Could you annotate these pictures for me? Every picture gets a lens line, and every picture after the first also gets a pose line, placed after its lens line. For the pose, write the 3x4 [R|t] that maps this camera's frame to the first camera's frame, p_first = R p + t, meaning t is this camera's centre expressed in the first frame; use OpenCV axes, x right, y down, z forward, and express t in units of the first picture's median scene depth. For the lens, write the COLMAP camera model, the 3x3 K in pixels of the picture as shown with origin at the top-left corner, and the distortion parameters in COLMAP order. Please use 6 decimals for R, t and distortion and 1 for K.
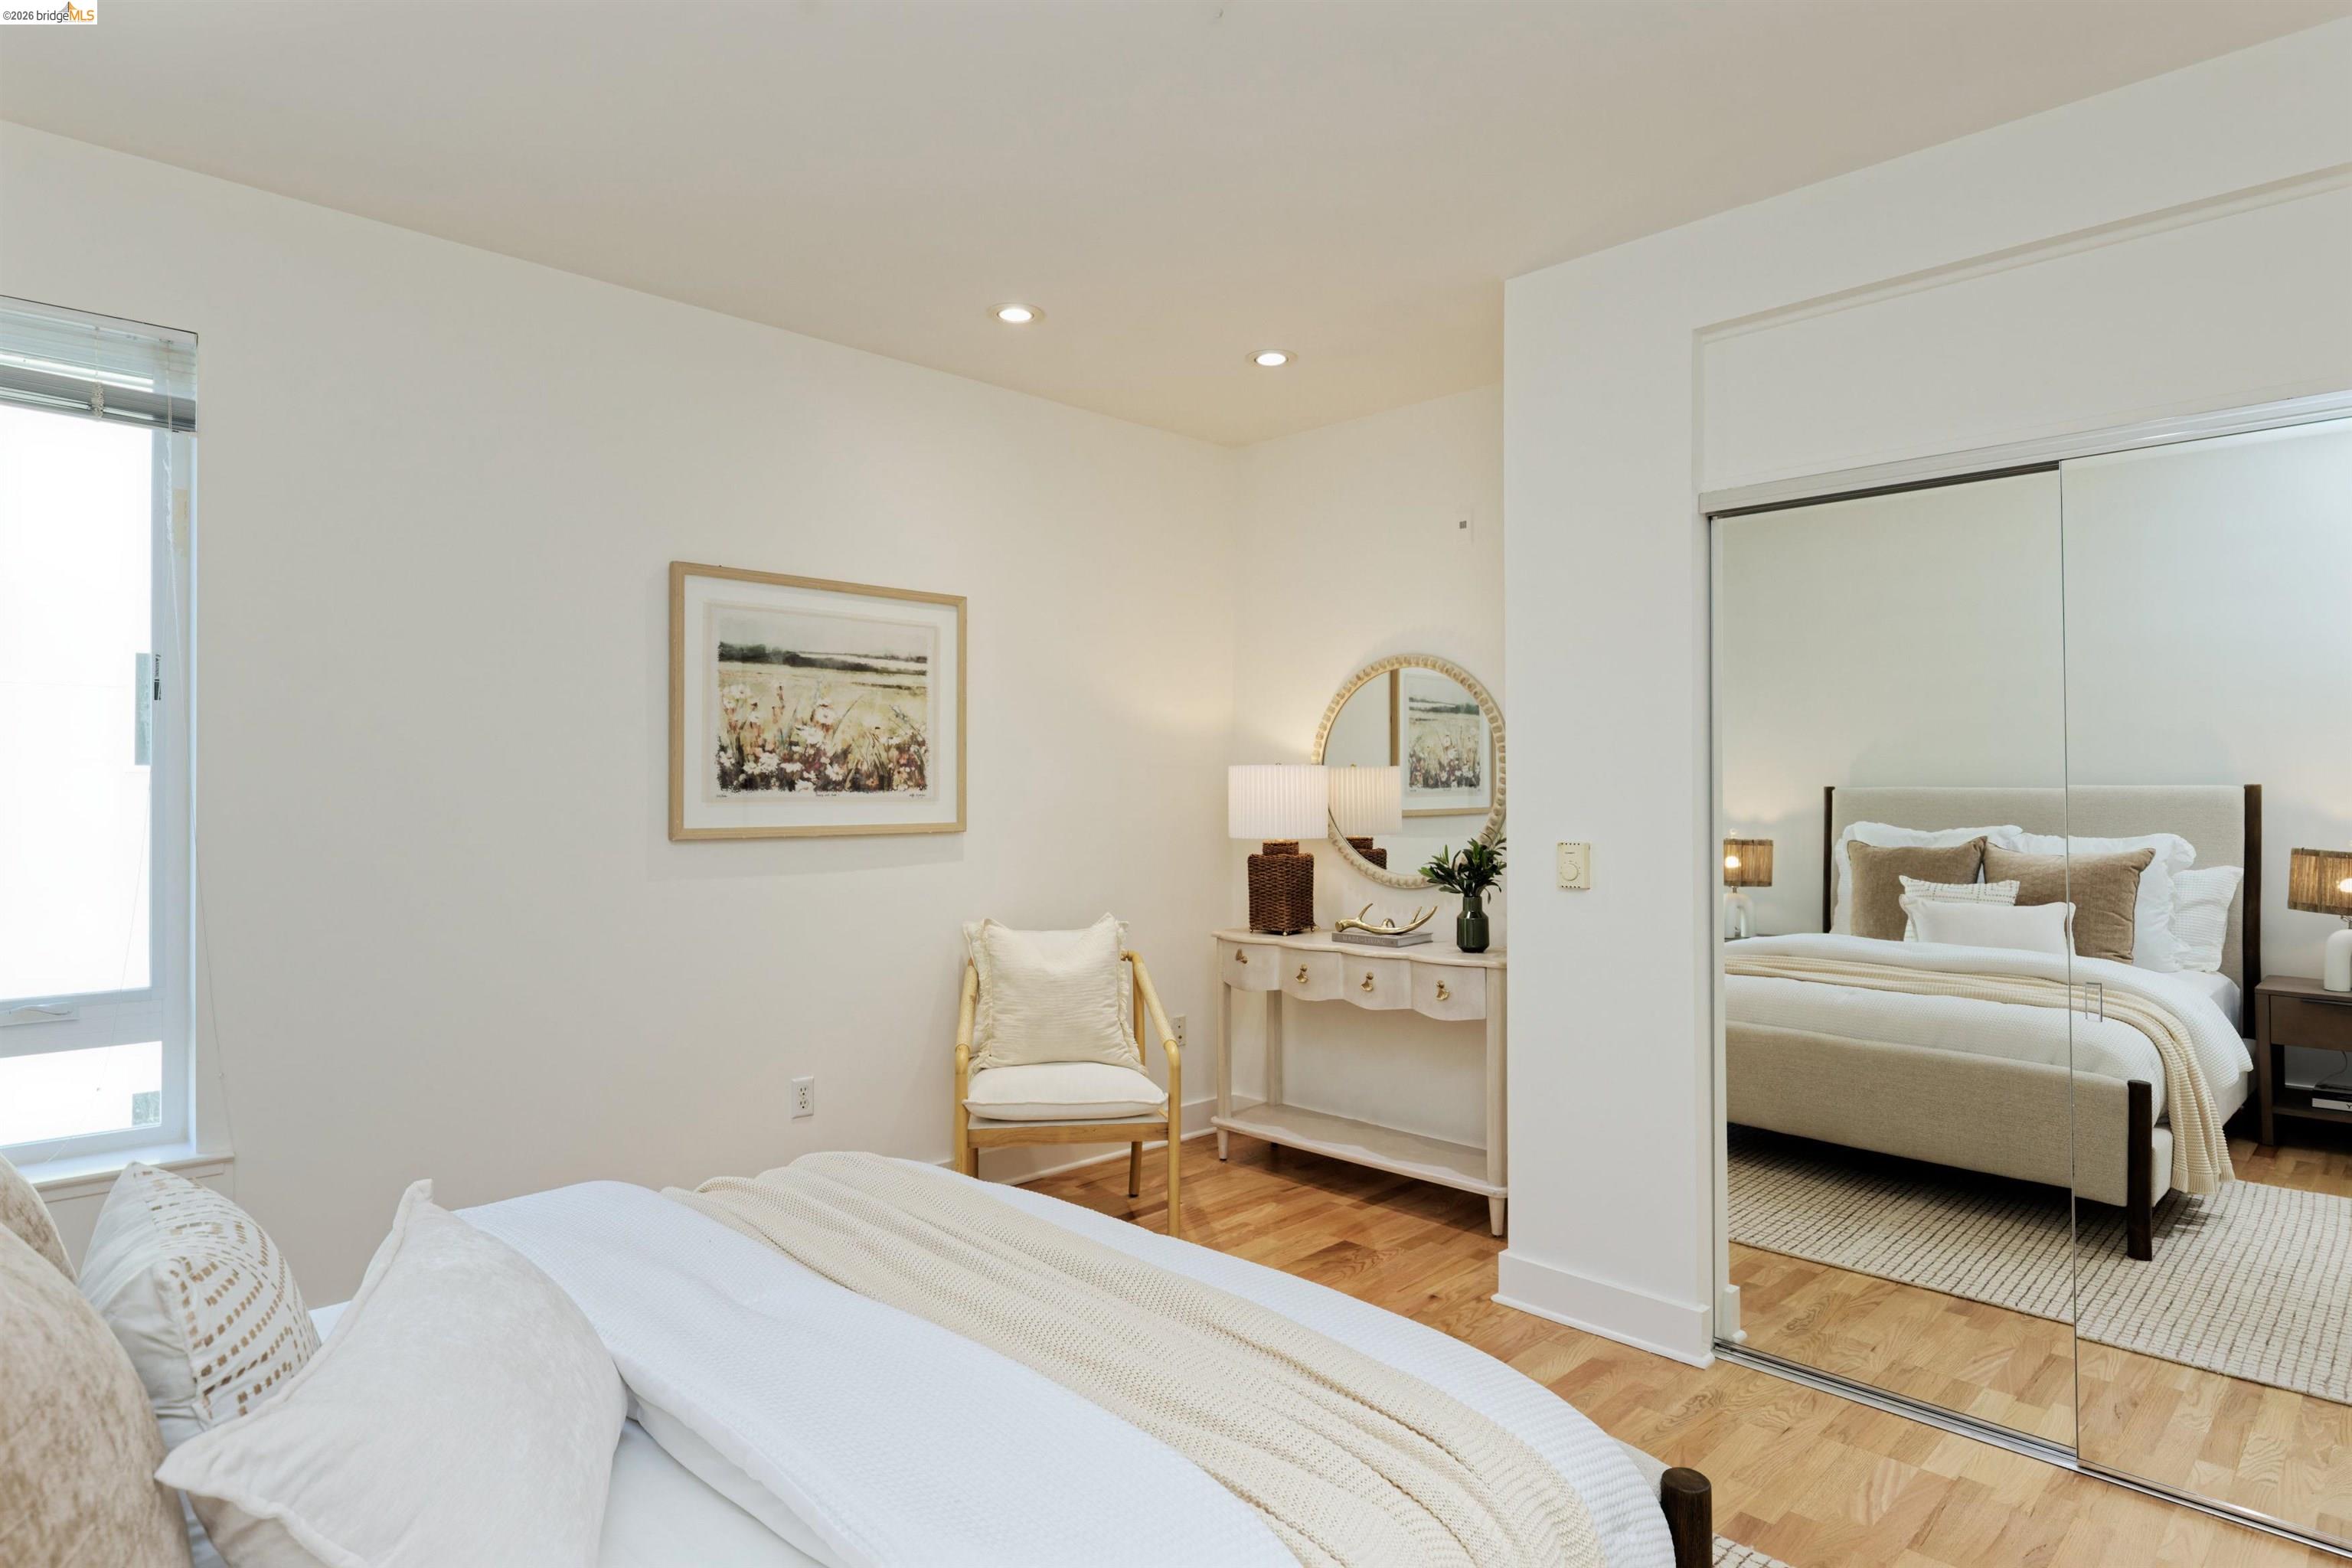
lens RADIAL K [[1263.0, 0, 1175.4], [0, 1263.0, 785.9], [0, 0, 1]] dist [-0.003559, -0.001324]
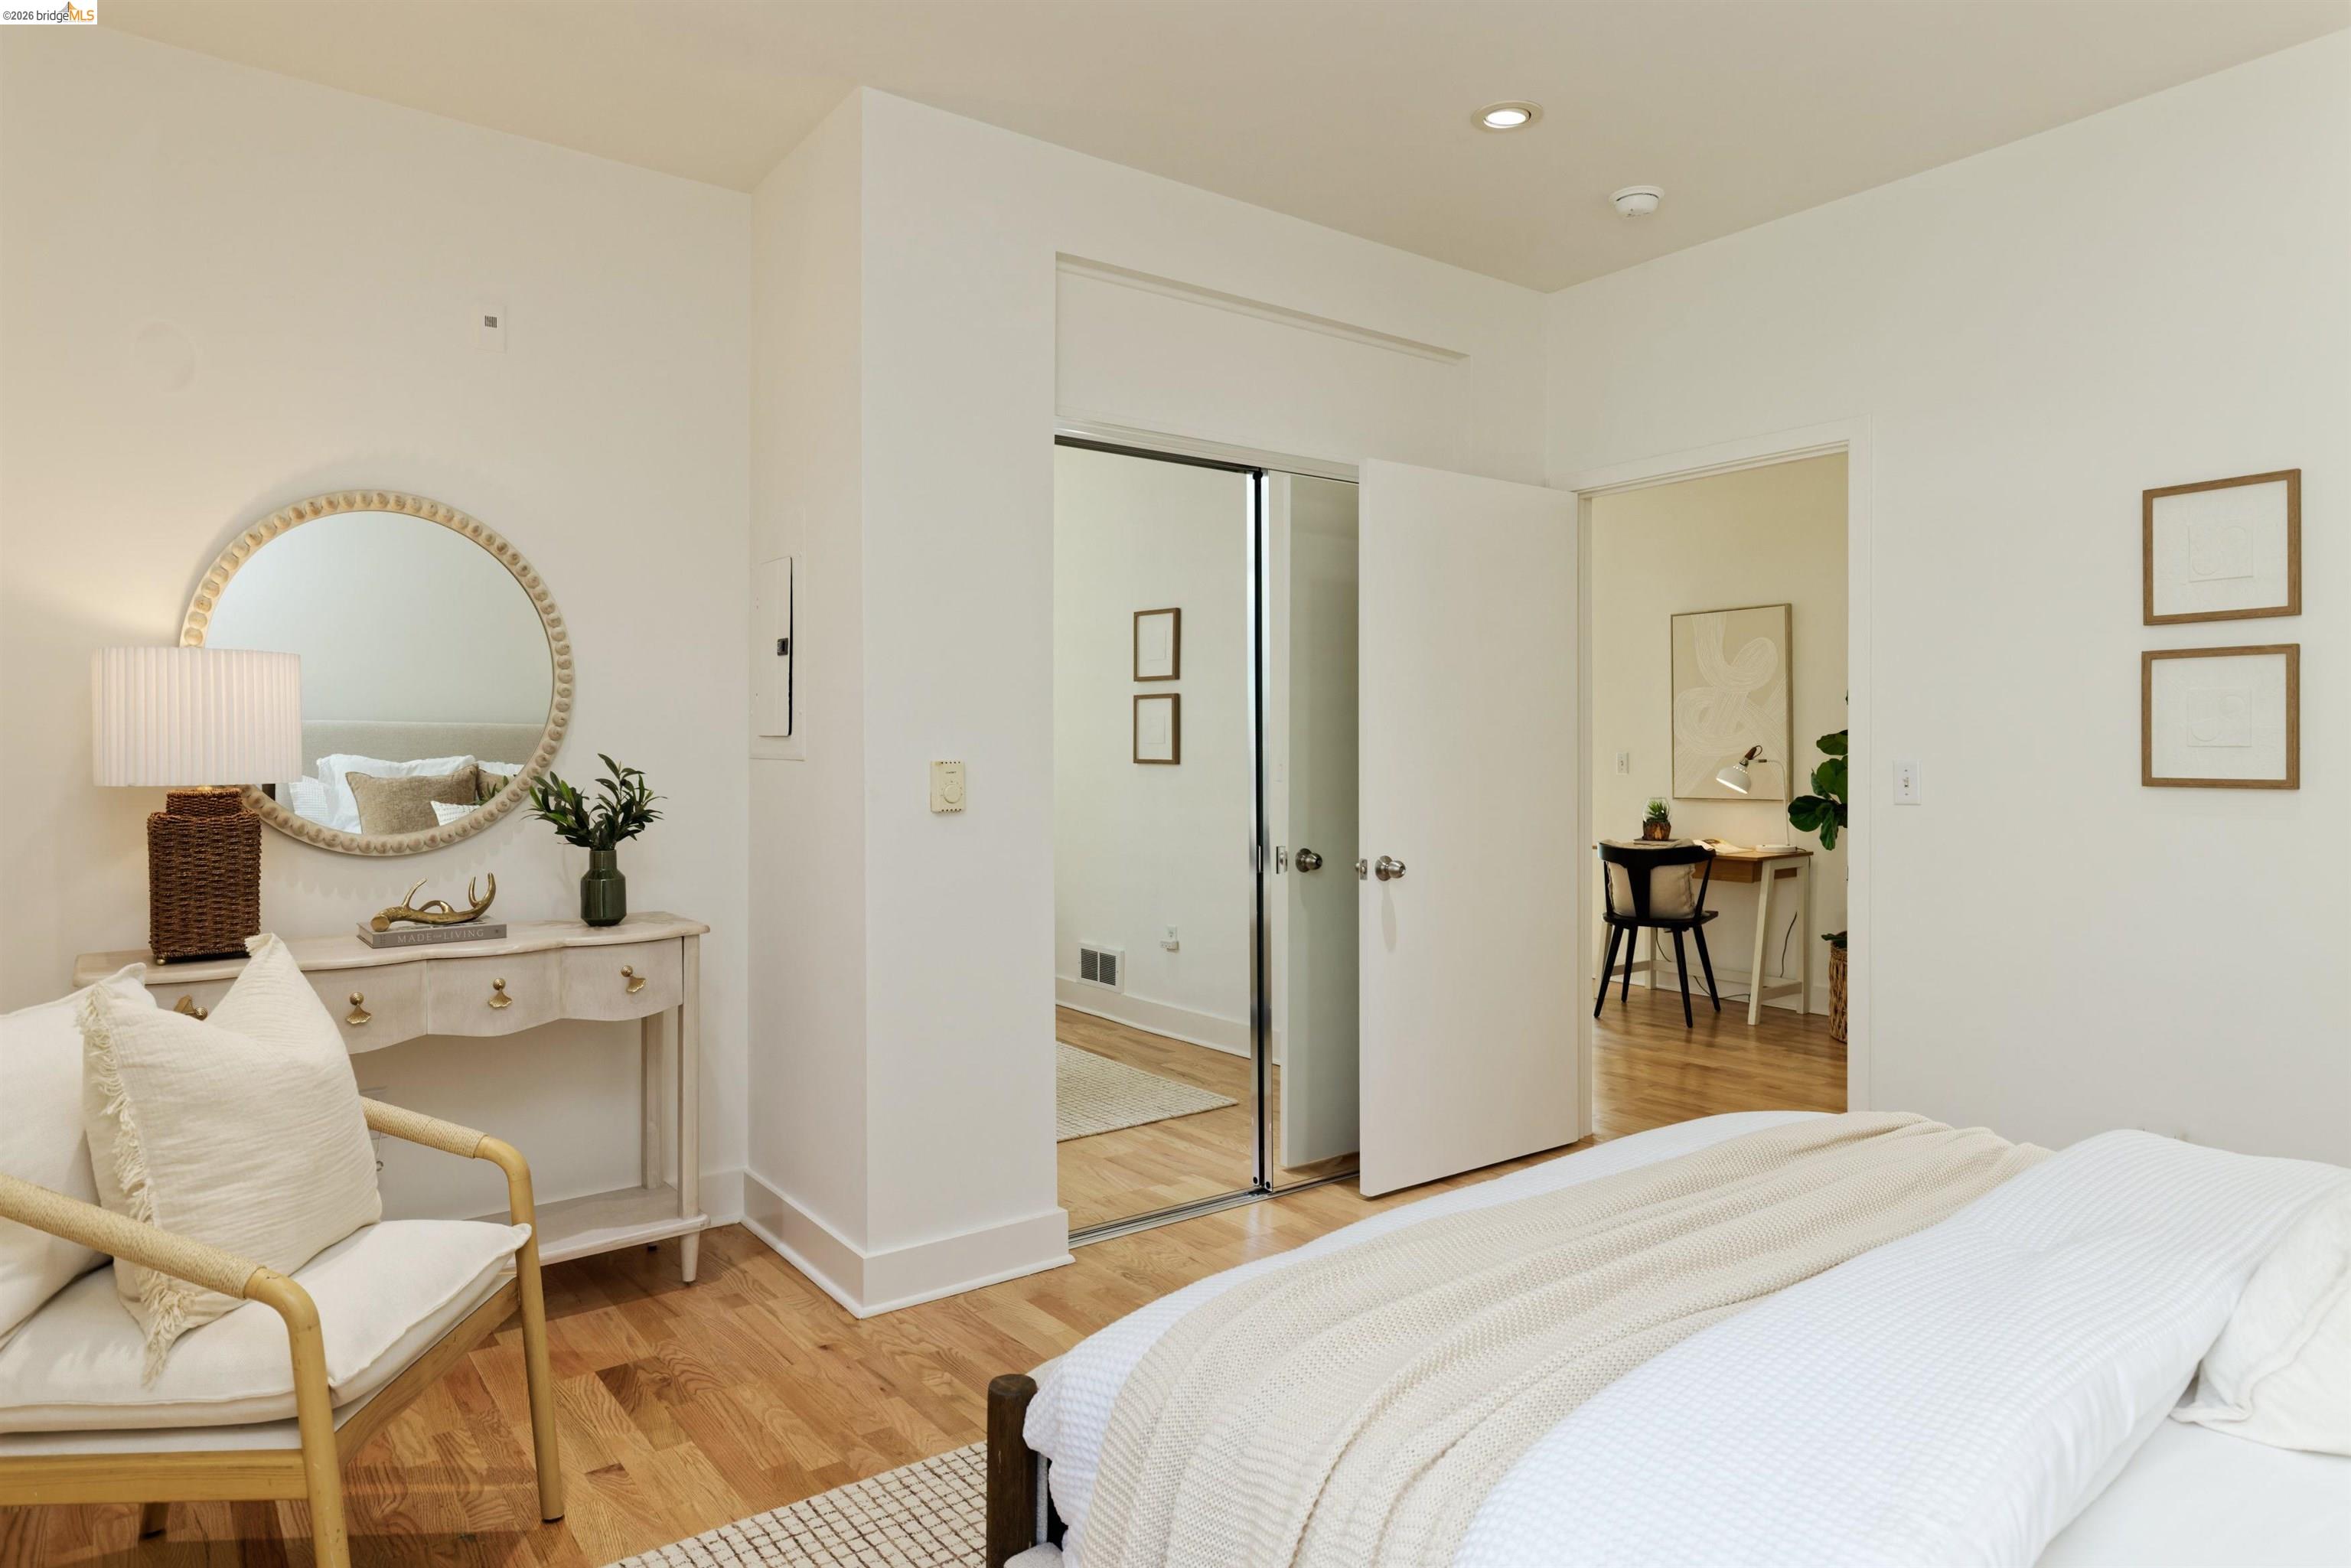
lens RADIAL K [[1397.5, 0, 1175.9], [0, 1397.5, 764.3], [0, 0, 1]] dist [0.006485, 0.001180]
pose [[0.131881, -0.013067, 0.991179, -0.588735], [-0.003319, 0.999902, 0.013624, 0.029220], [-0.991260, -0.005087, 0.131825, 0.635390]]
